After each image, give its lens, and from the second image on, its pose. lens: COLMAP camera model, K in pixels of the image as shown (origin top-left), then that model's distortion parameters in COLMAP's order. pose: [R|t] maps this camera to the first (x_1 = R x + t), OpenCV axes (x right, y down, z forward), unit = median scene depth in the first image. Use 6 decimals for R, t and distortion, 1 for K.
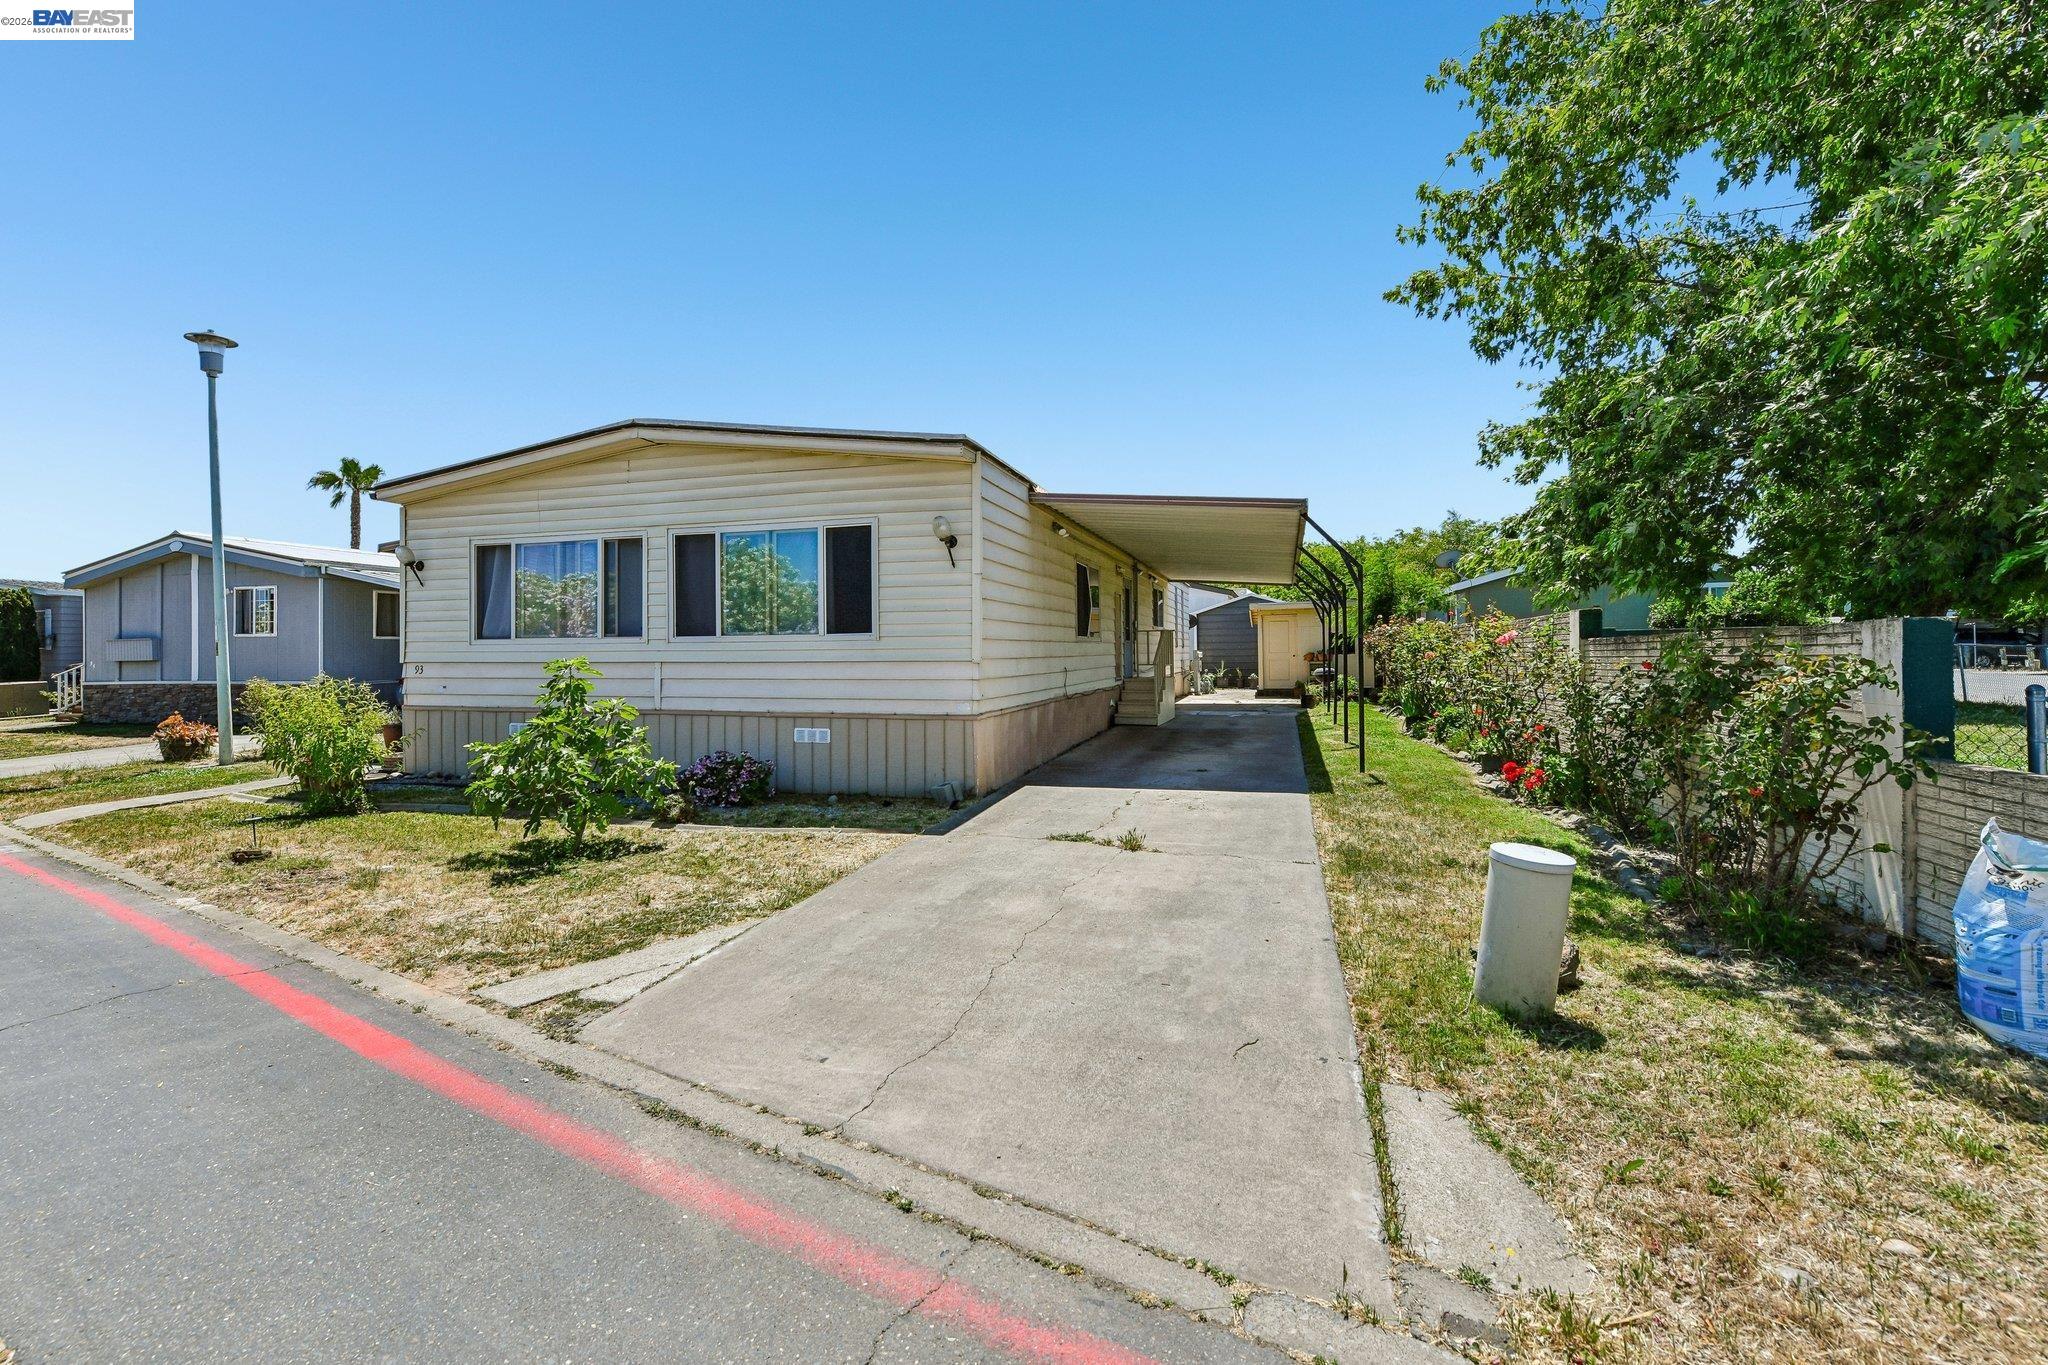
lens RADIAL K [[817.8, 0, 1037.0], [0, 817.8, 658.8], [0, 0, 1]] dist [0.012334, -0.000038]
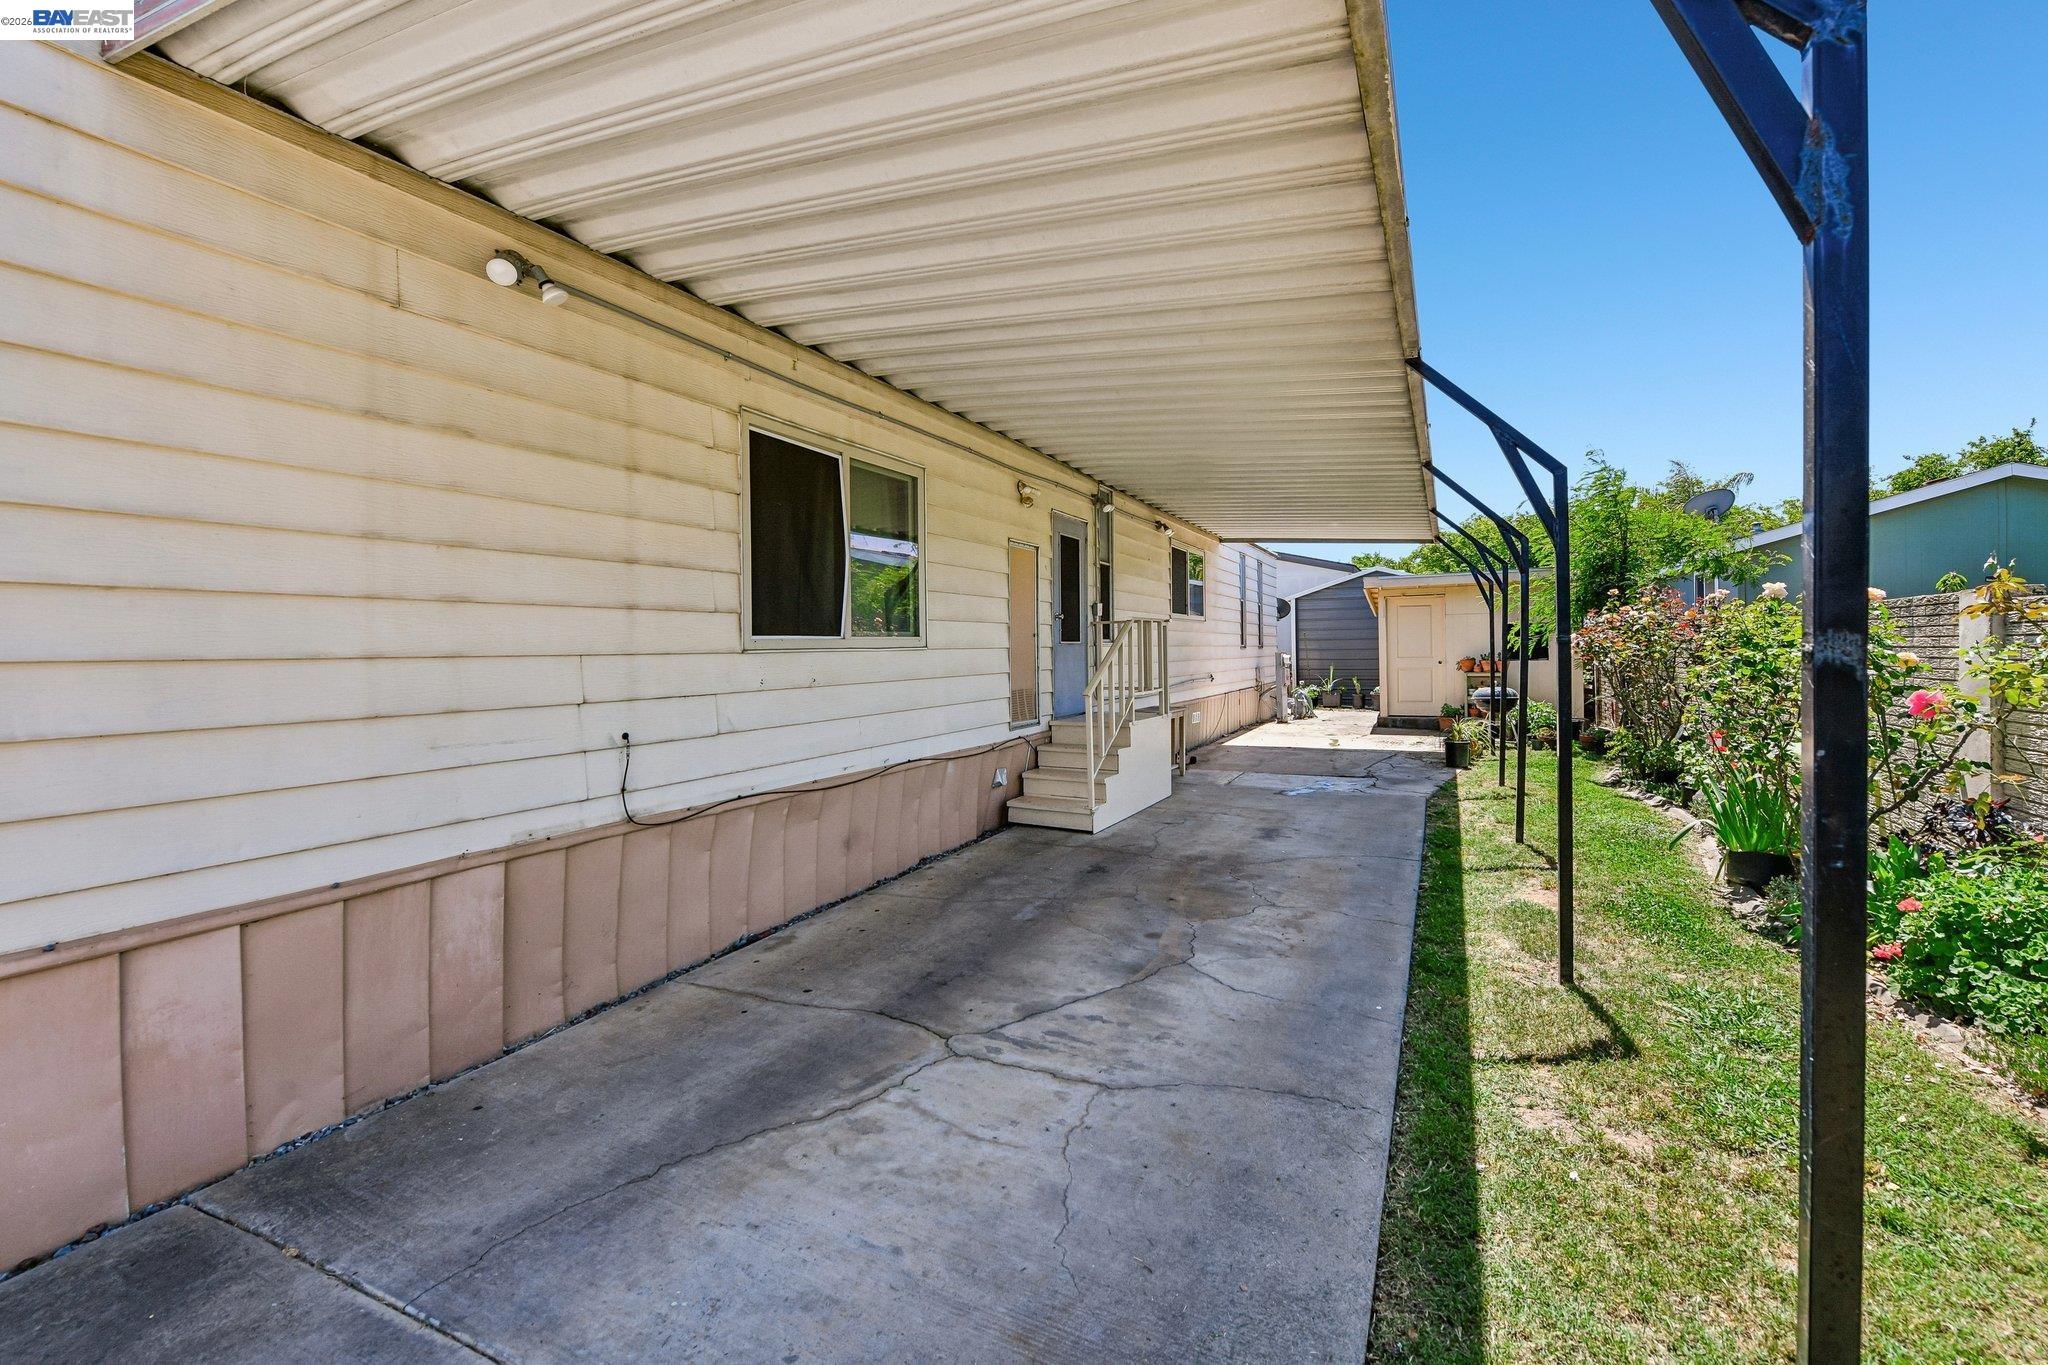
lens RADIAL K [[817.8, 0, 1037.0], [0, 817.8, 658.8], [0, 0, 1]] dist [0.012334, -0.000038]
pose [[0.985349, -0.001153, -0.170544, 0.134192], [0.002161, 0.999981, 0.005726, -0.011110], [0.170534, -0.006010, 0.985333, 0.380964]]
